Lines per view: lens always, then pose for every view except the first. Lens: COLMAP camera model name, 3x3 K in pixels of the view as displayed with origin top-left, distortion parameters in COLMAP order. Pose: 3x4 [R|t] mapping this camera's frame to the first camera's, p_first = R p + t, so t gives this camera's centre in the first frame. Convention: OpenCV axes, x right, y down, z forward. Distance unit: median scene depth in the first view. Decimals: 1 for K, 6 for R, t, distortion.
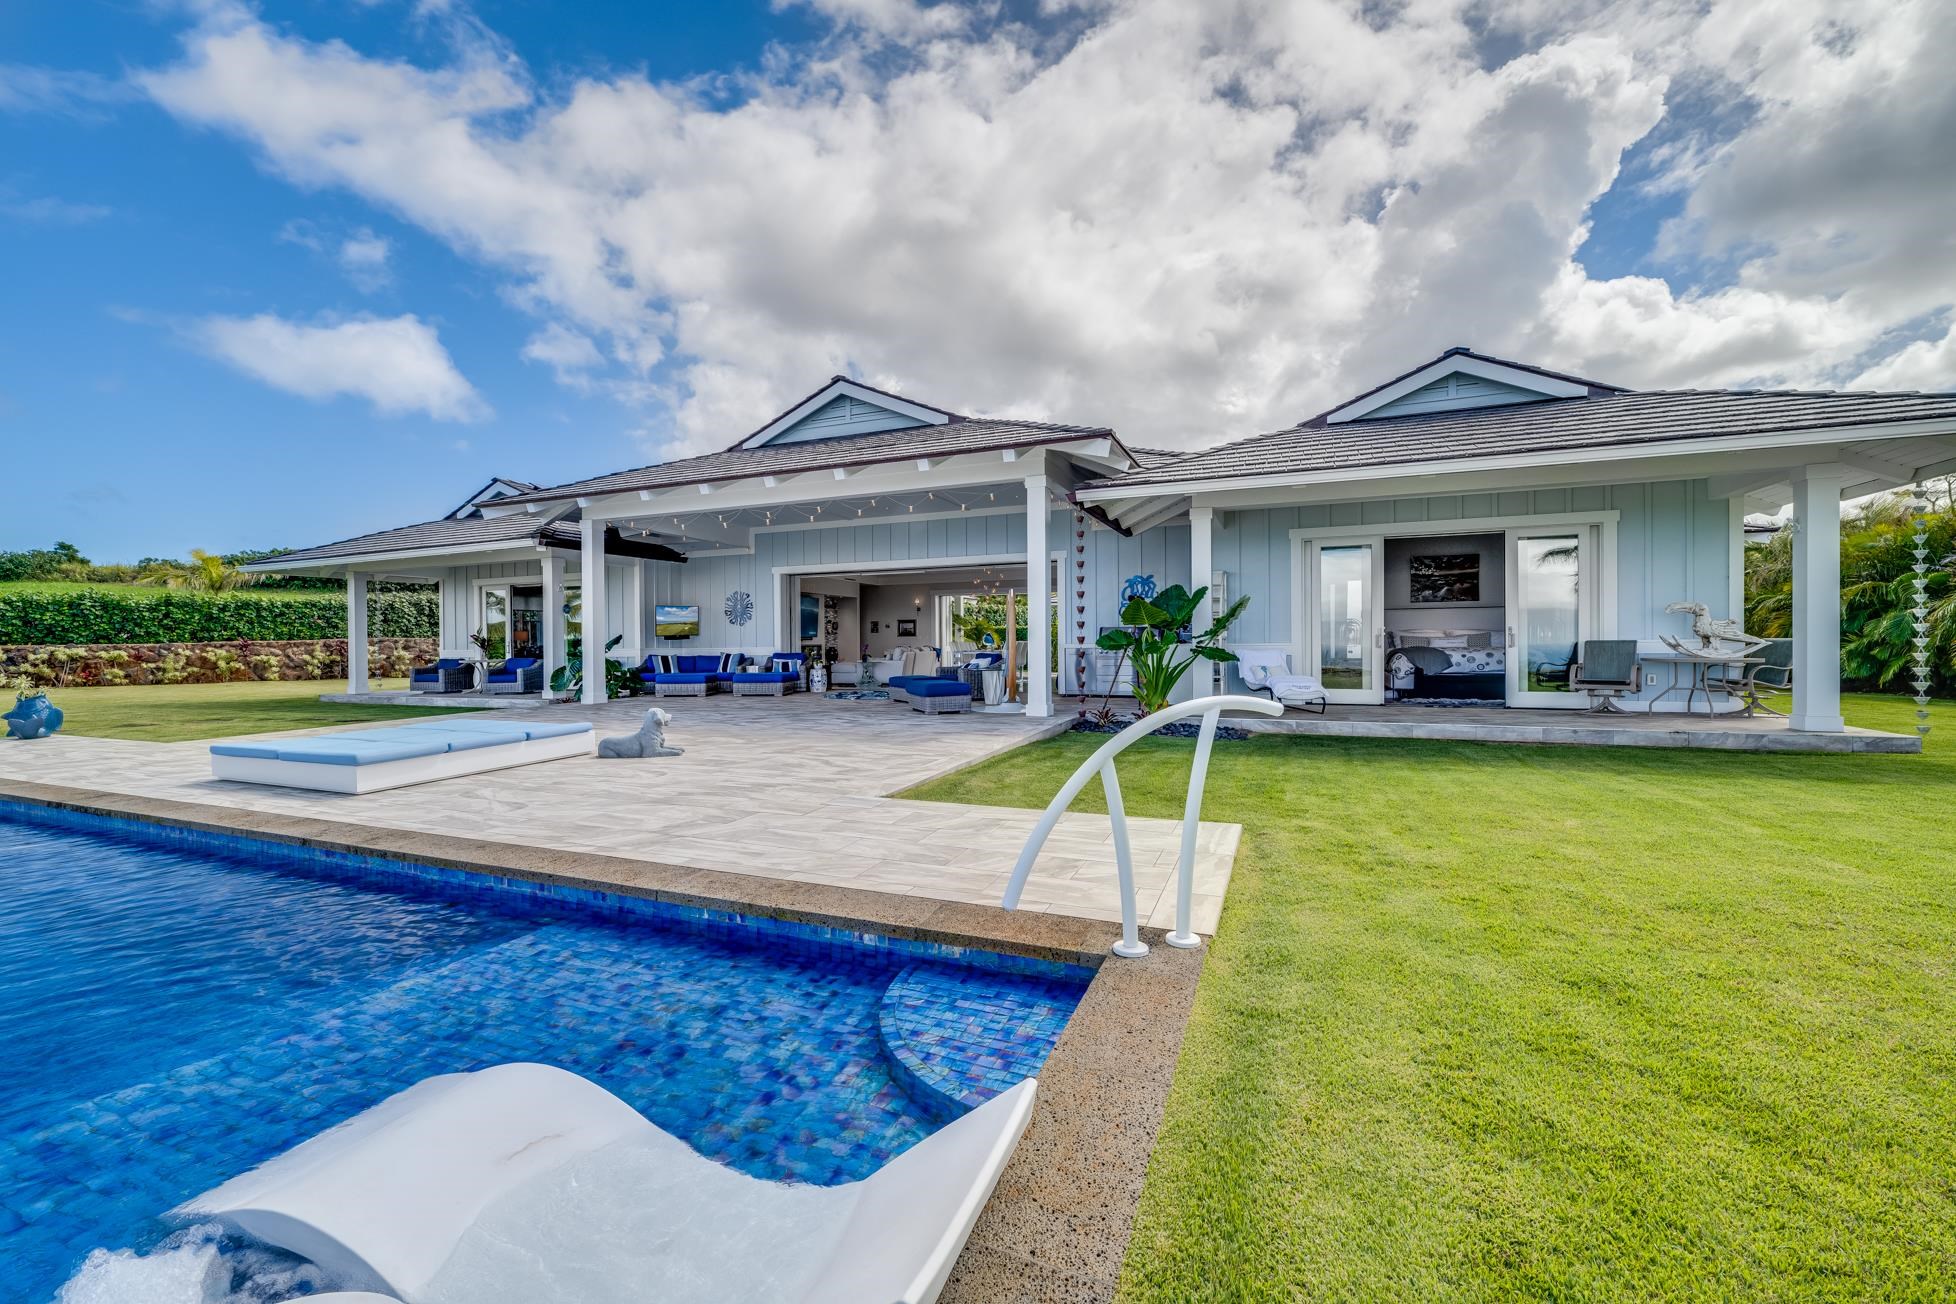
lens RADIAL K [[772.7, 0, 978.0], [0, 772.7, 652.0], [0, 0, 1]] dist [0.002810, 0.000263]
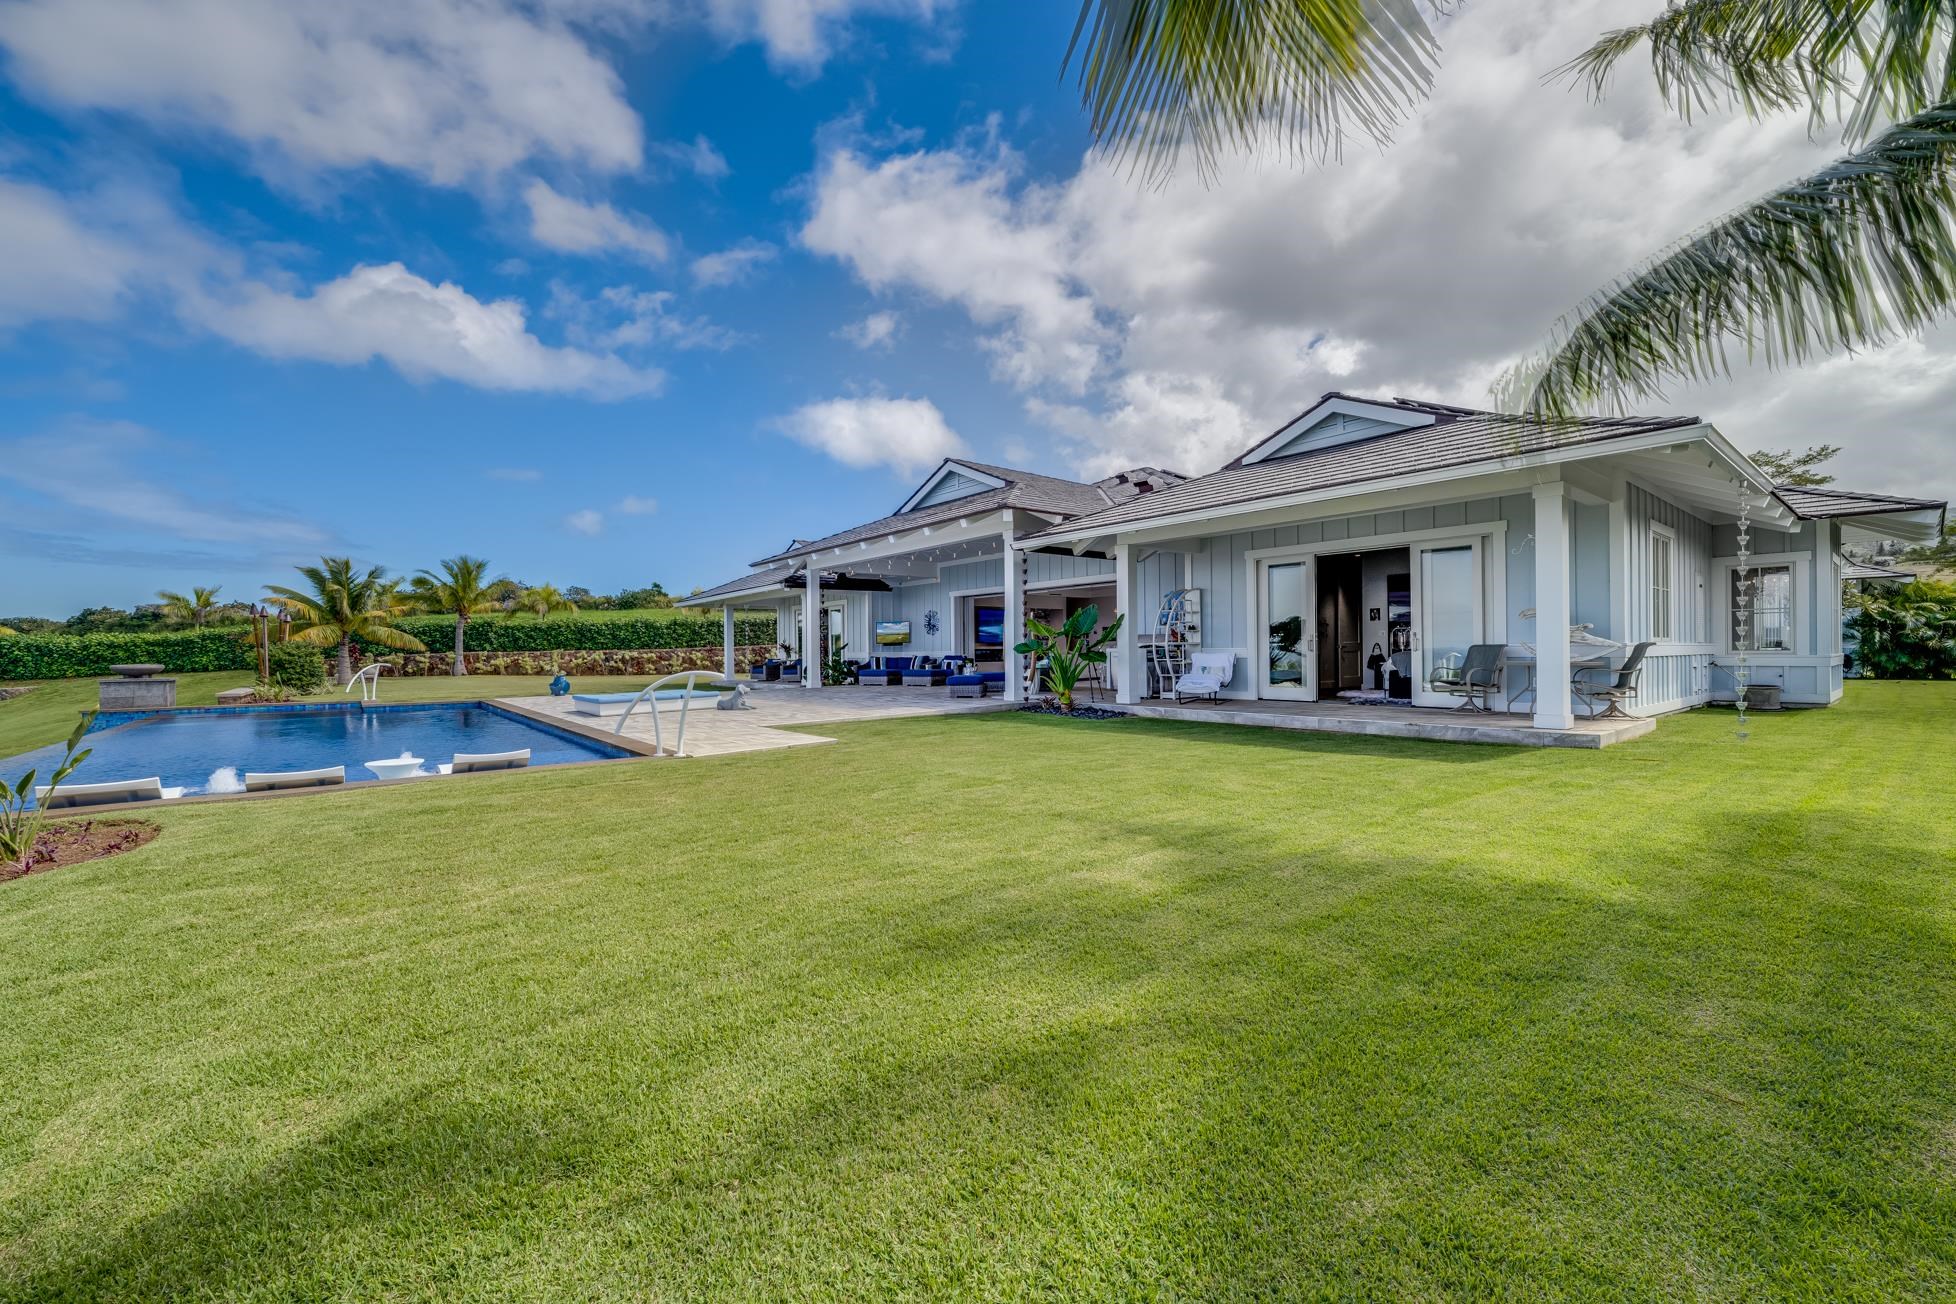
lens RADIAL K [[772.7, 0, 978.0], [0, 772.7, 652.0], [0, 0, 1]] dist [0.002810, 0.000263]
pose [[0.879466, -0.000551, -0.475962, 0.418110], [-0.001102, 0.999994, -0.003193, -0.000537], [0.475961, 0.003332, 0.879460, -0.157992]]
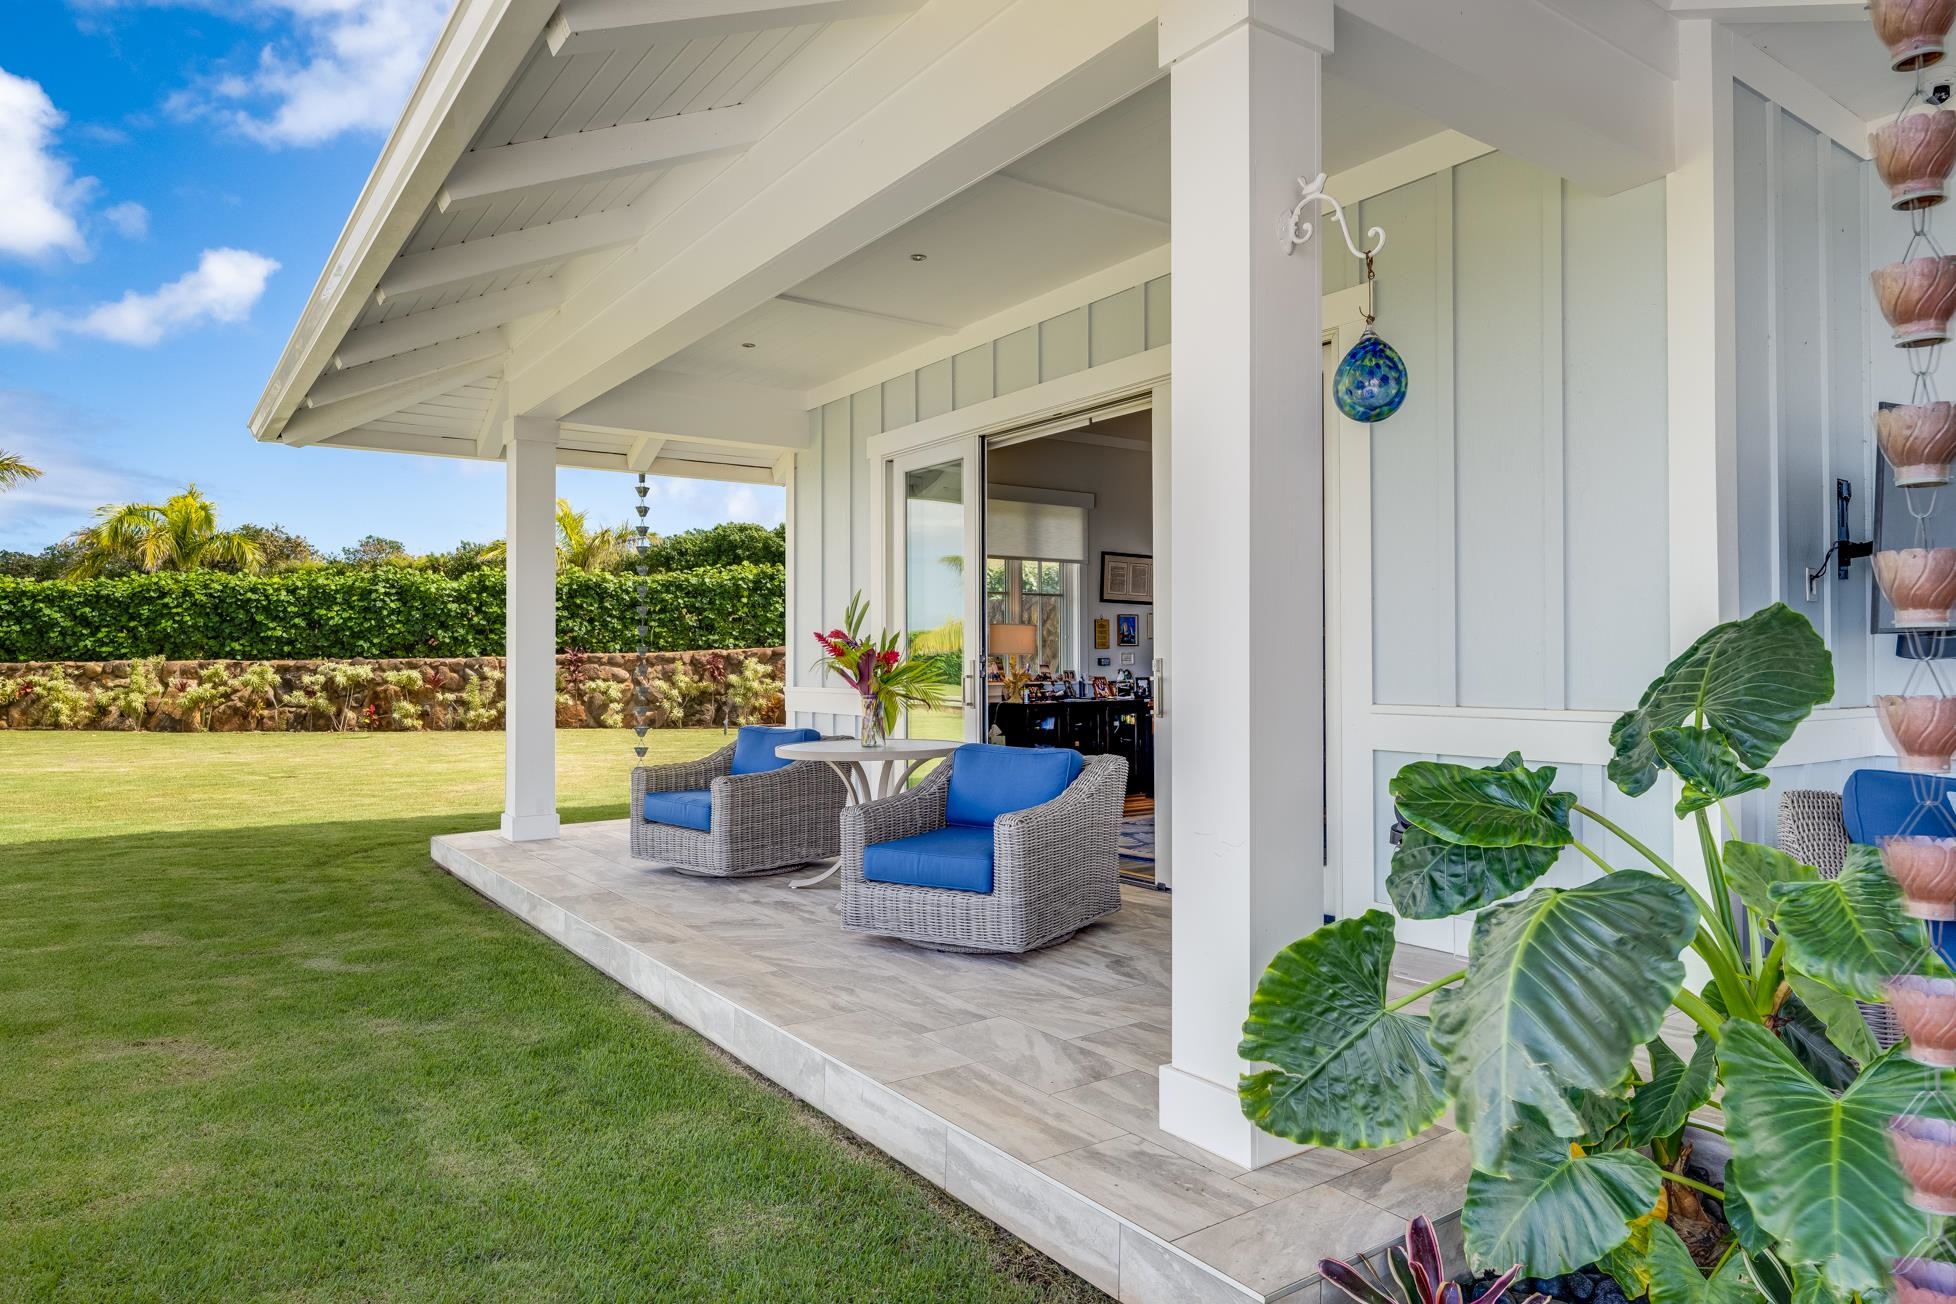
lens RADIAL K [[1190.4, 0, 978.0], [0, 1190.4, 652.0], [0, 0, 1]] dist [0.003956, 0.000667]
pose [[0.847306, 0.001107, -0.531104, -0.442172], [-0.009701, 0.999863, -0.013393, -0.011807], [0.531017, 0.016500, 0.847201, 0.744786]]
